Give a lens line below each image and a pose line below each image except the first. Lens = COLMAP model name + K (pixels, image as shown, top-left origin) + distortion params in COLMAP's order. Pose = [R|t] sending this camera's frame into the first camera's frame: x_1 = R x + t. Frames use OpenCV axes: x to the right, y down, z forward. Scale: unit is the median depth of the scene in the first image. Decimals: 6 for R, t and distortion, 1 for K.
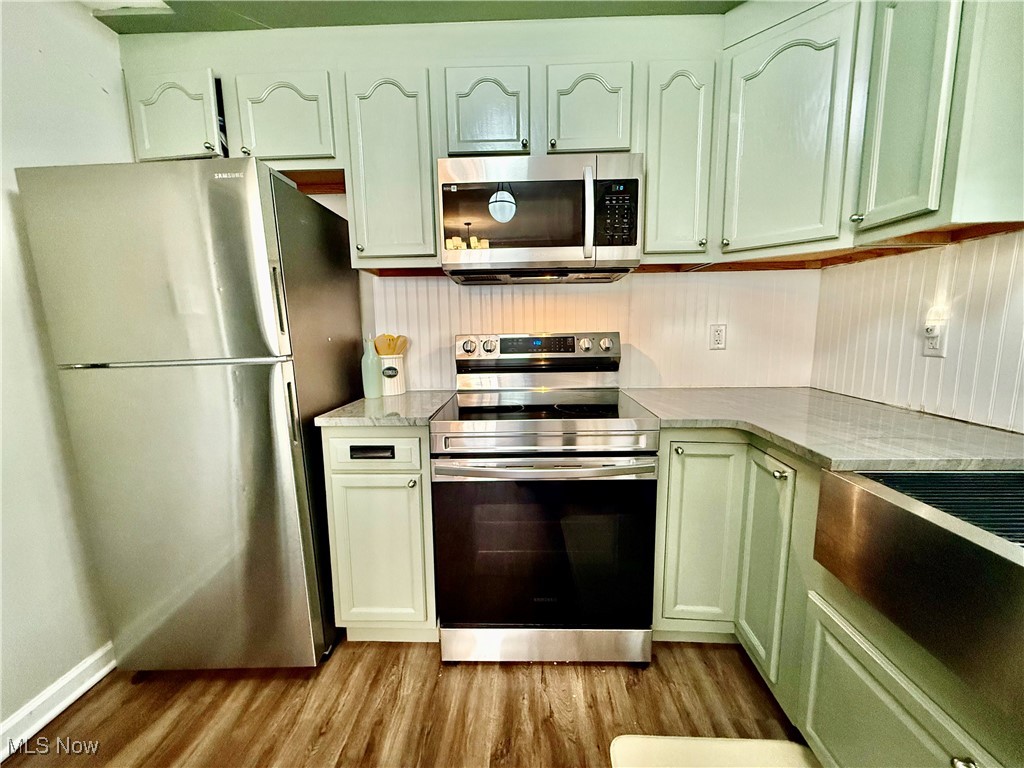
lens RADIAL K [[405.5, 0, 510.7], [0, 405.5, 384.1], [0, 0, 1]] dist [0.000225, -0.000139]
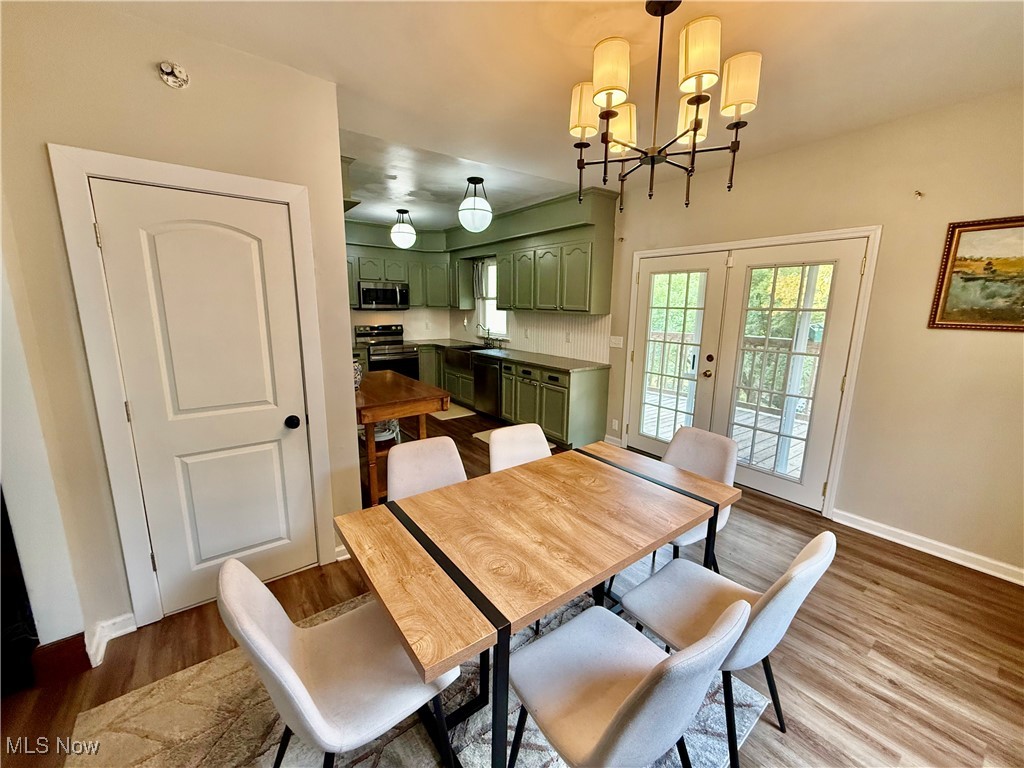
lens RADIAL K [[405.5, 0, 511.6], [0, 405.5, 385.1], [0, 0, 1]] dist [0.000225, -0.000139]
pose [[0.770261, -0.100562, 0.629750, -1.689223], [0.061198, 0.994587, 0.083968, 0.210653], [-0.634785, -0.026138, 0.772246, -3.121886]]
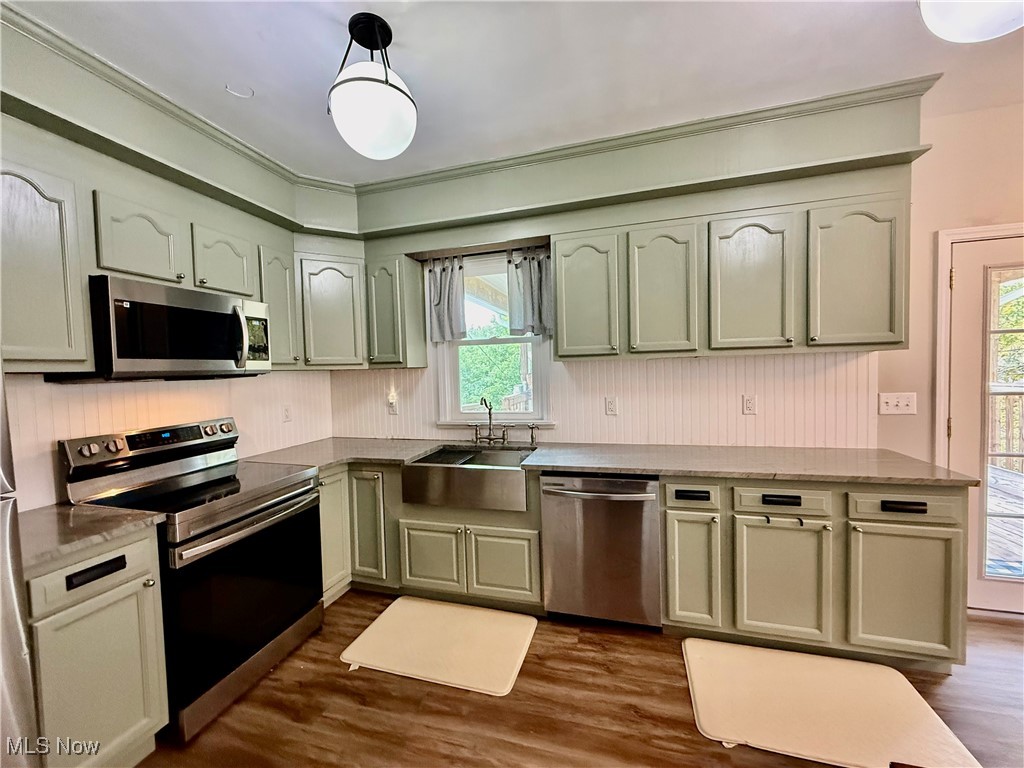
lens RADIAL K [[405.5, 0, 511.5], [0, 405.5, 384.3], [0, 0, 1]] dist [0.000225, -0.000139]
pose [[0.236365, -0.027785, 0.971267, -0.991865], [0.158875, 0.987244, -0.010421, -0.100000], [-0.958588, 0.156773, 0.237764, -0.221021]]
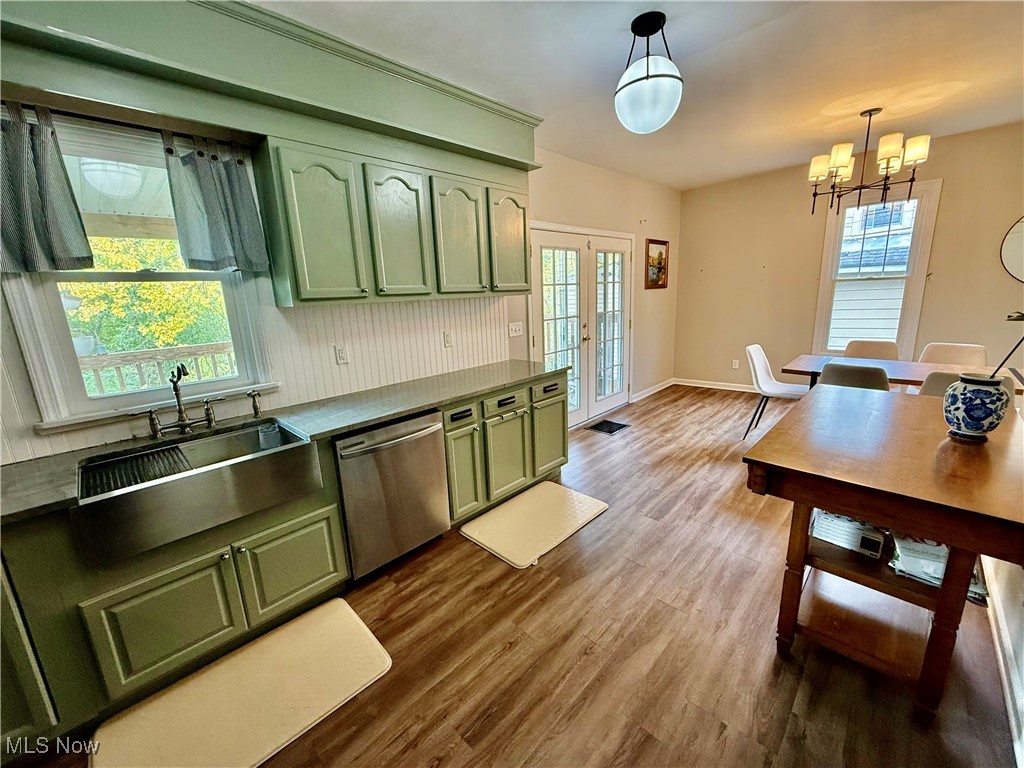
lens RADIAL K [[405.5, 0, 510.8], [0, 405.5, 383.3], [0, 0, 1]] dist [0.000225, -0.000139]
pose [[-0.742374, -0.096119, 0.663054, -0.774473], [0.147980, 0.941690, 0.302194, -0.246614], [-0.653439, 0.322460, -0.684863, 0.547860]]
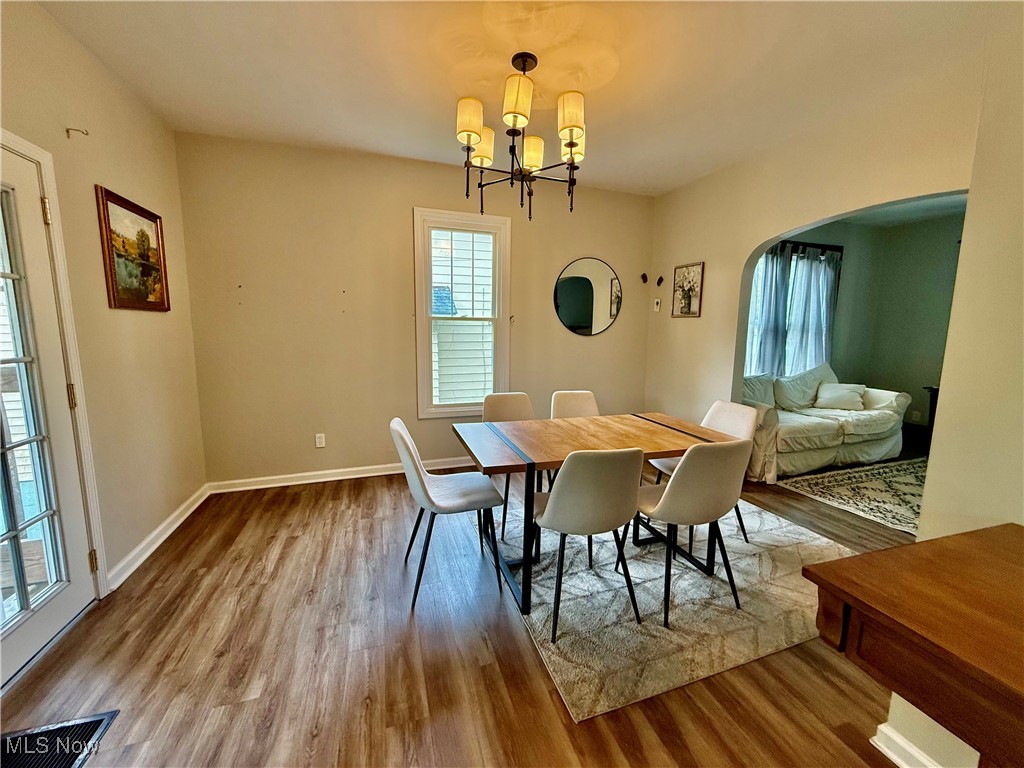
lens RADIAL K [[405.5, 0, 510.3], [0, 405.5, 382.5], [0, 0, 1]] dist [0.000225, -0.000139]
pose [[-0.937560, 0.052244, -0.343878, -0.052999], [-0.042869, 0.963761, 0.263300, 0.035161], [0.345172, 0.261601, -0.901344, -1.021834]]
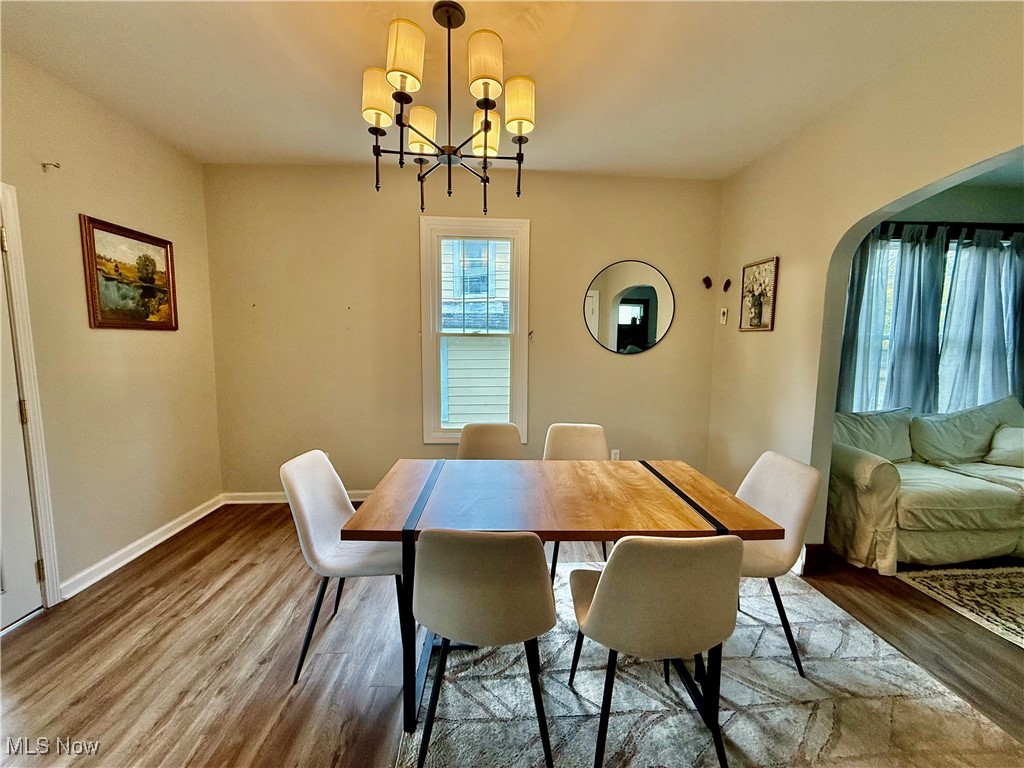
lens RADIAL K [[405.5, 0, 511.3], [0, 405.5, 382.9], [0, 0, 1]] dist [0.000225, -0.000139]
pose [[-0.996971, 0.014195, -0.076466, -0.704098], [-0.004292, 0.971662, 0.236335, 0.053692], [0.077654, 0.235947, -0.968658, -1.226089]]
